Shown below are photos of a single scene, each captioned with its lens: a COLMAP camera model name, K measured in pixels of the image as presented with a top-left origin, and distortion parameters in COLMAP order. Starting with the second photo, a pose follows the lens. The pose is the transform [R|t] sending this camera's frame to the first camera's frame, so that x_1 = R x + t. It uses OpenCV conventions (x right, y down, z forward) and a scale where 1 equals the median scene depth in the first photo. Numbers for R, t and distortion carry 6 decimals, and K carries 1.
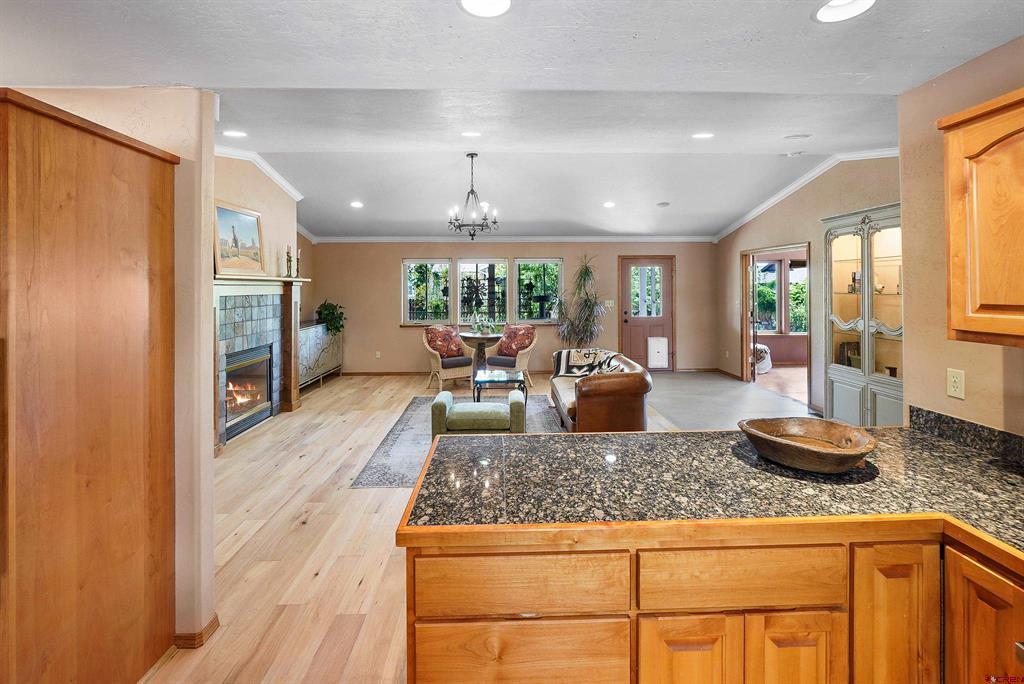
lens RADIAL K [[450.9, 0, 506.9], [0, 450.9, 285.3], [0, 0, 1]] dist [-0.014732, 0.002057]
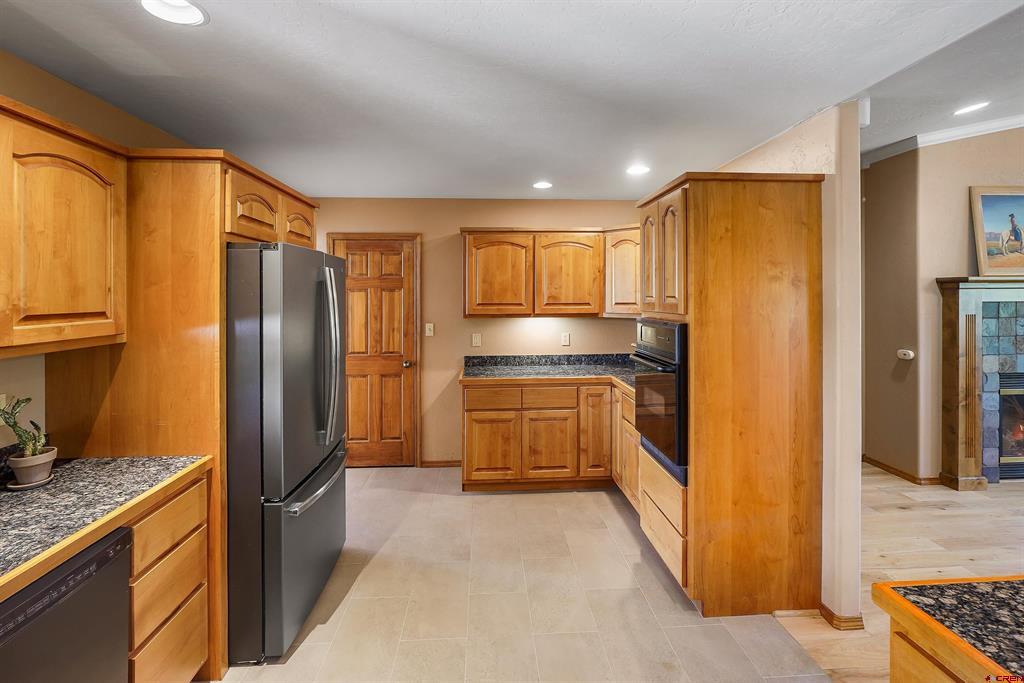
lens RADIAL K [[451.2, 0, 512.6], [0, 451.2, 295.2], [0, 0, 1]] dist [-0.010967, 0.001501]
pose [[0.046133, 0.006256, -0.998916, 0.145993], [0.007633, 0.999949, 0.006615, -0.000479], [0.998906, -0.007930, 0.046083, 0.076789]]
